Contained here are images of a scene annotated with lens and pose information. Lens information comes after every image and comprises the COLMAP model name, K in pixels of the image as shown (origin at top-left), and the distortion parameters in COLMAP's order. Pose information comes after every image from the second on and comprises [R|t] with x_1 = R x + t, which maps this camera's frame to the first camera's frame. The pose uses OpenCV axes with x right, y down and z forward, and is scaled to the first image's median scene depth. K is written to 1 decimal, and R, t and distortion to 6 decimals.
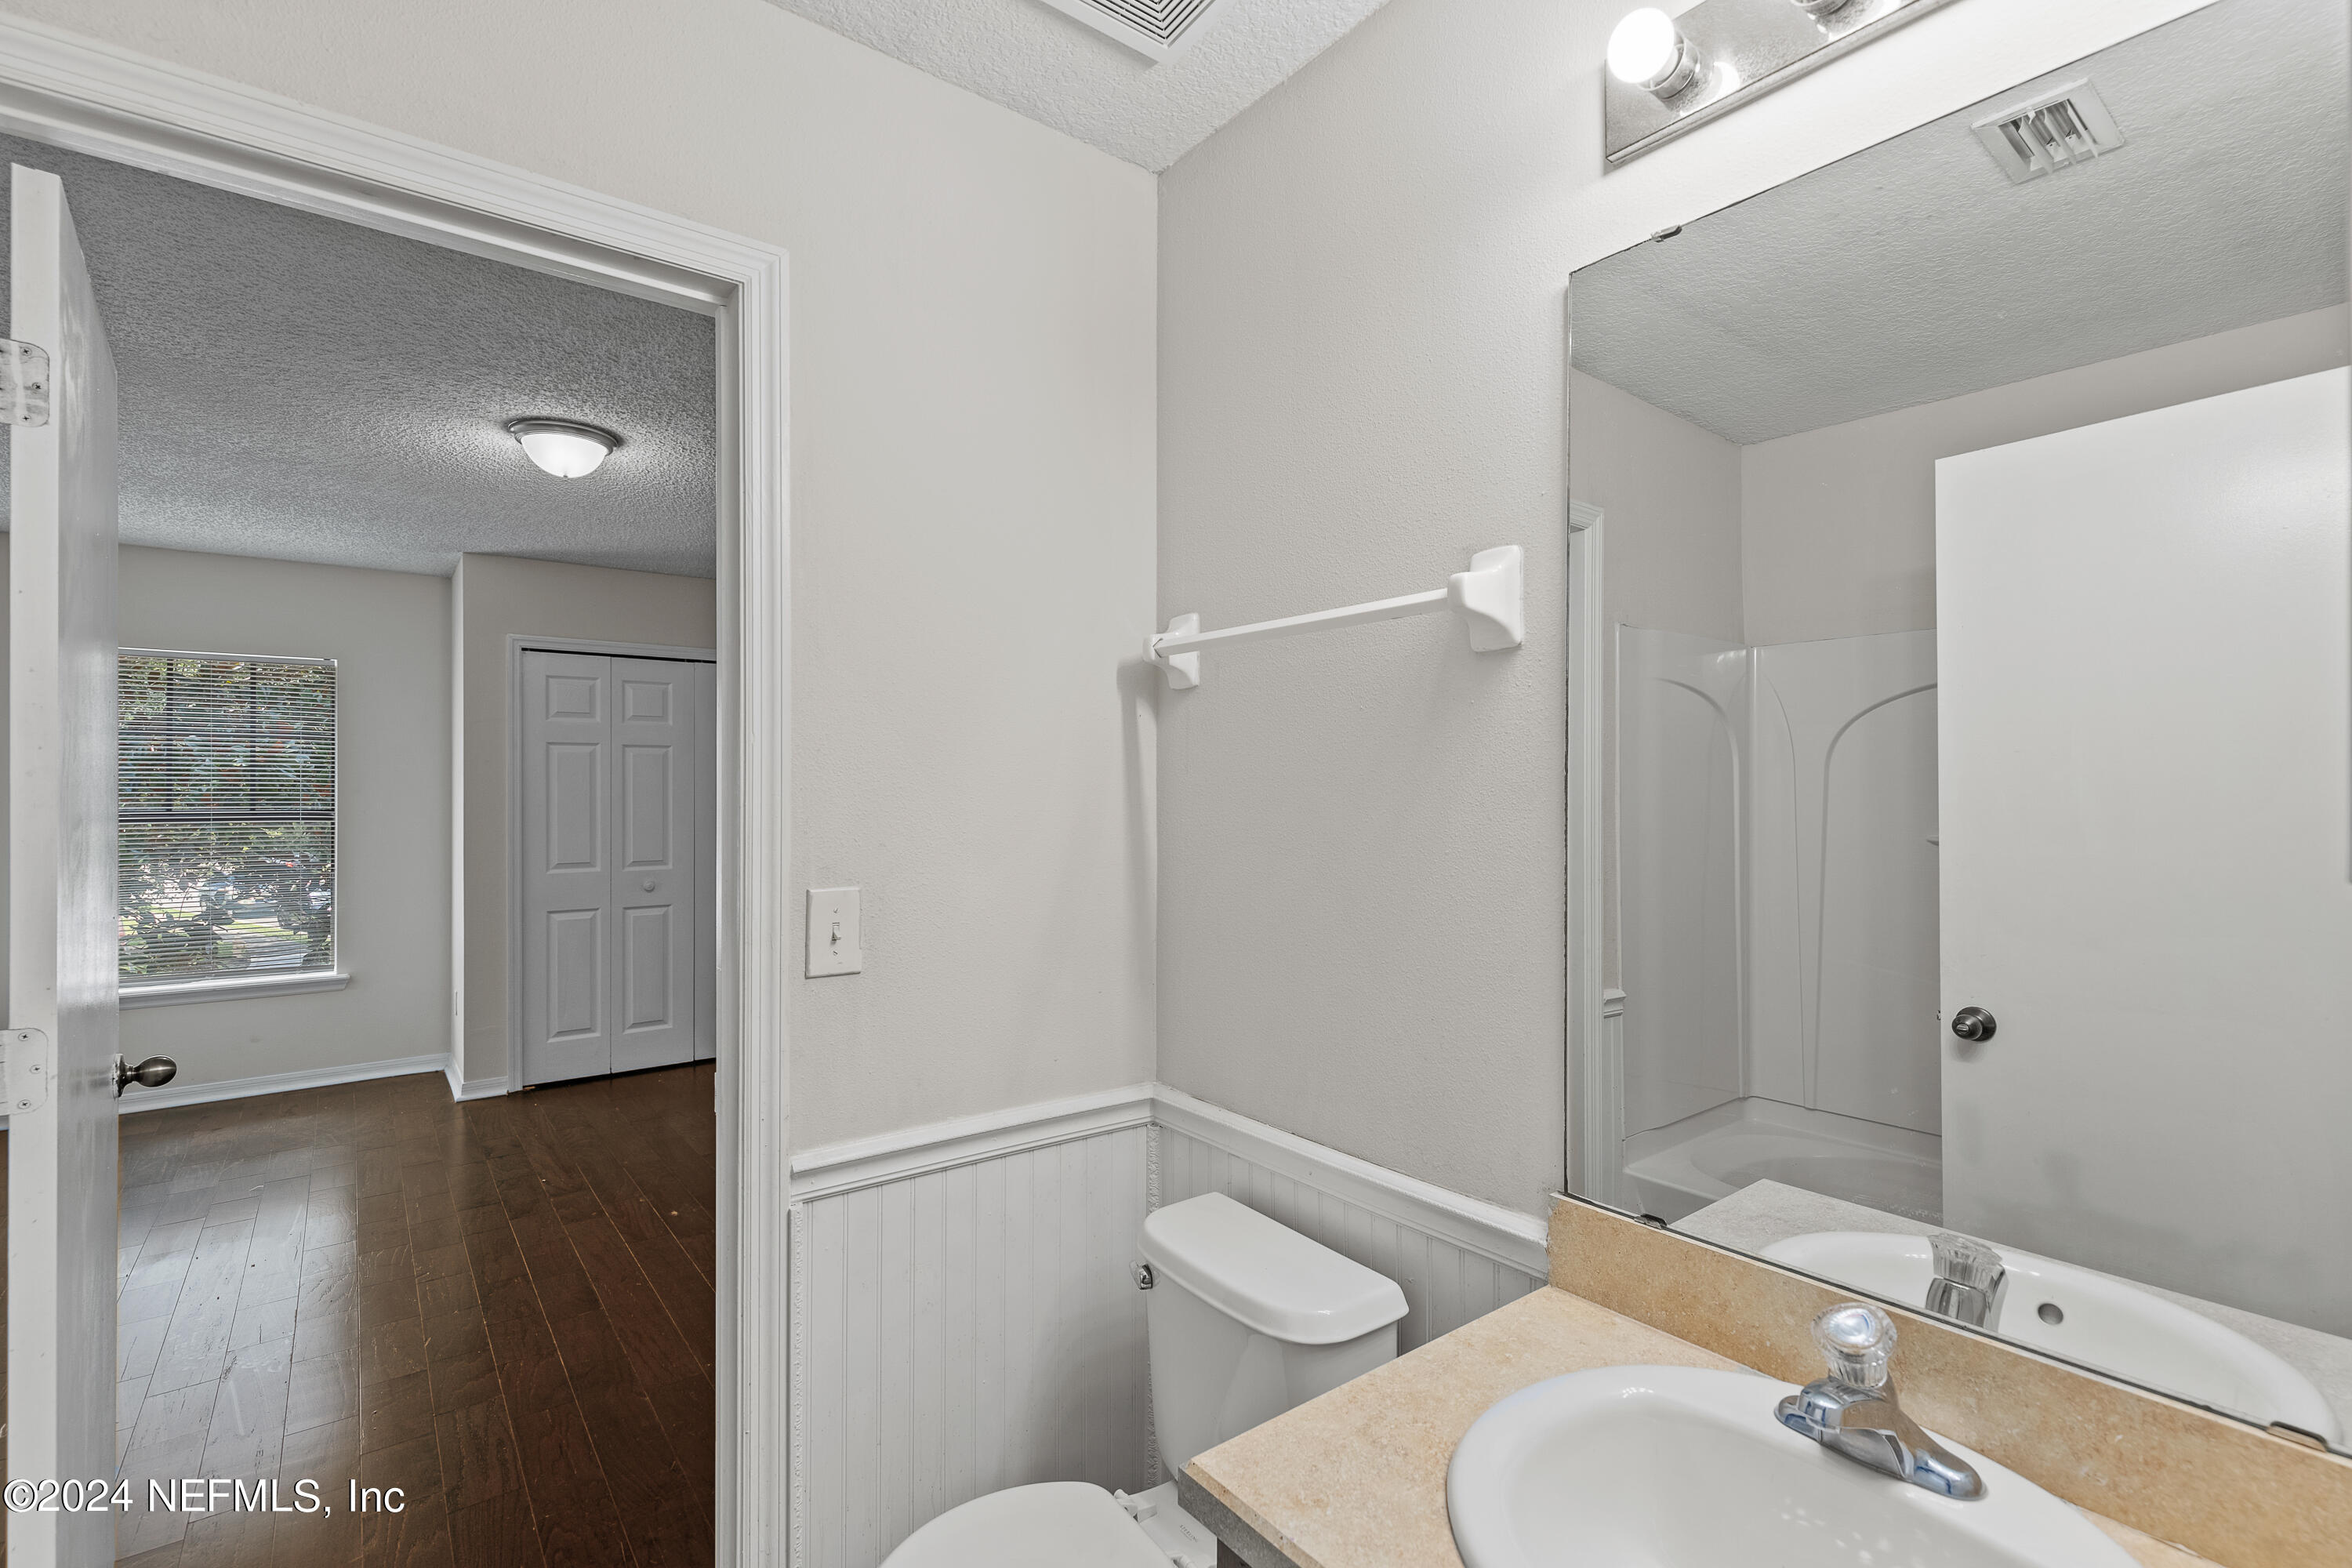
lens RADIAL K [[1062.4, 0, 1162.8], [0, 1062.4, 786.2], [0, 0, 1]] dist [0.010535, -0.002657]
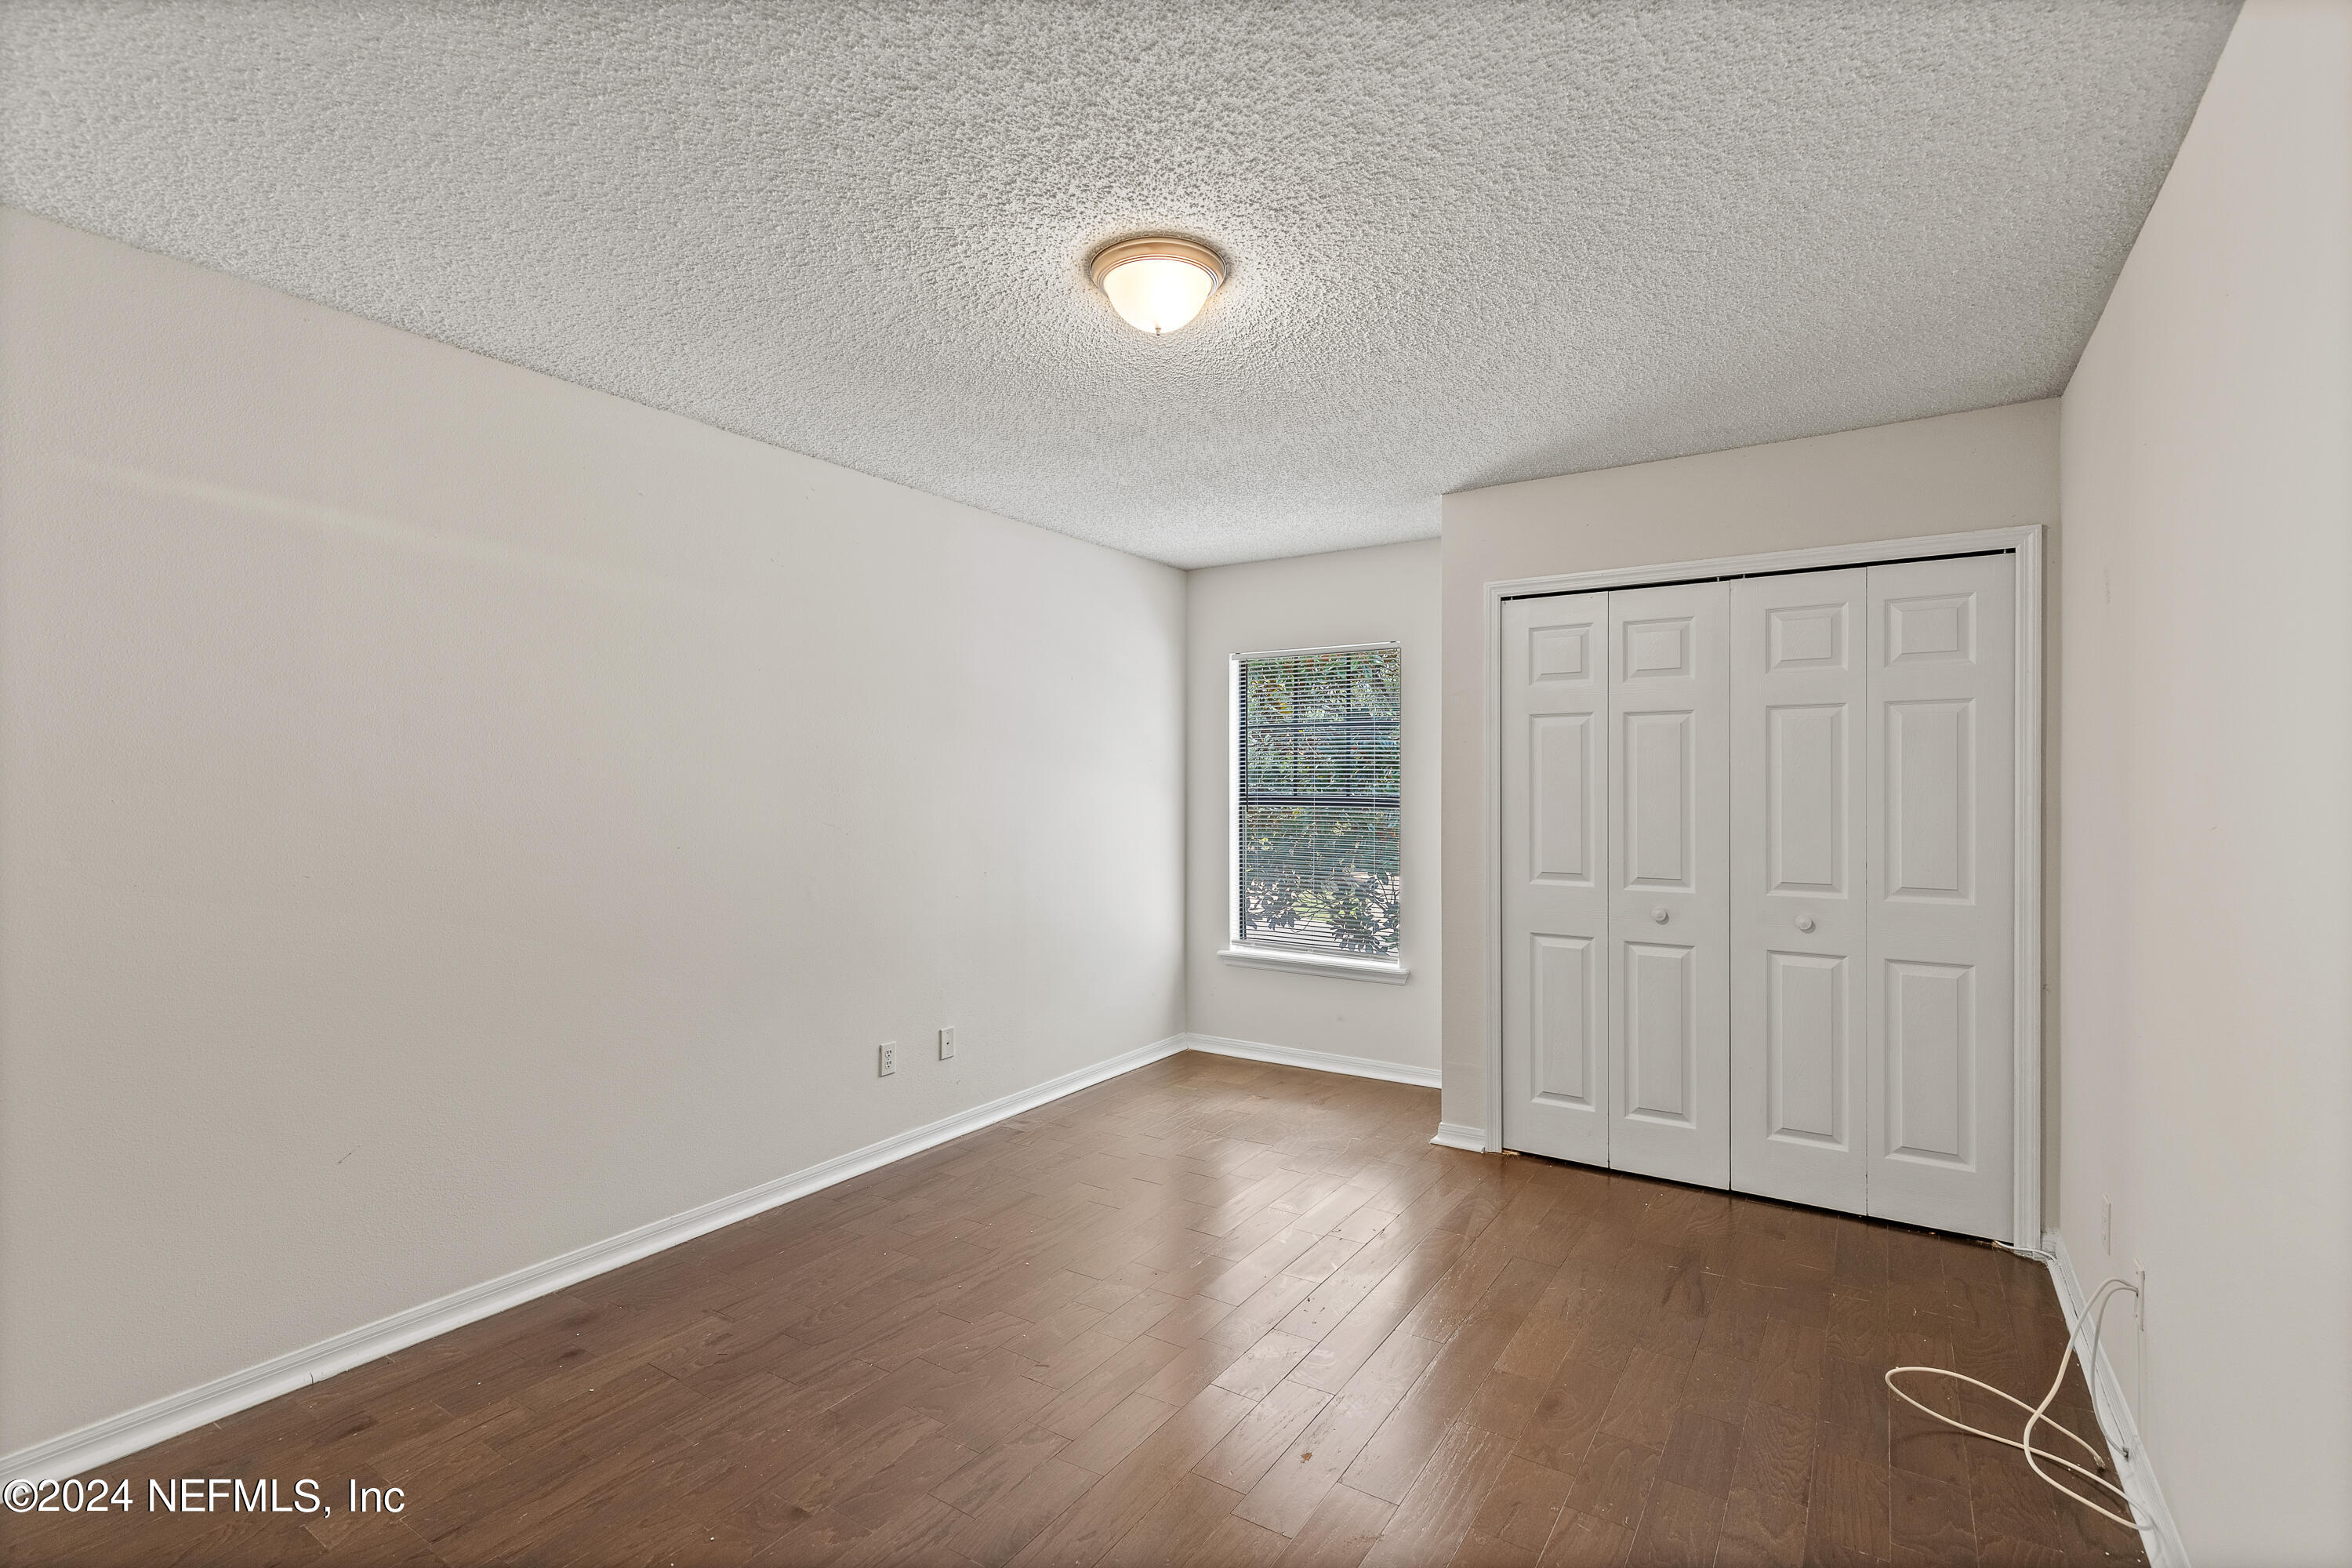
lens RADIAL K [[1062.4, 0, 1185.2], [0, 1062.4, 779.2], [0, 0, 1]] dist [0.010535, -0.002657]
pose [[0.324815, 0.000879, -0.945777, 0.071770], [0.000203, 0.999999, 0.000999, 0.005332], [0.945777, -0.000517, 0.324815, 0.512155]]
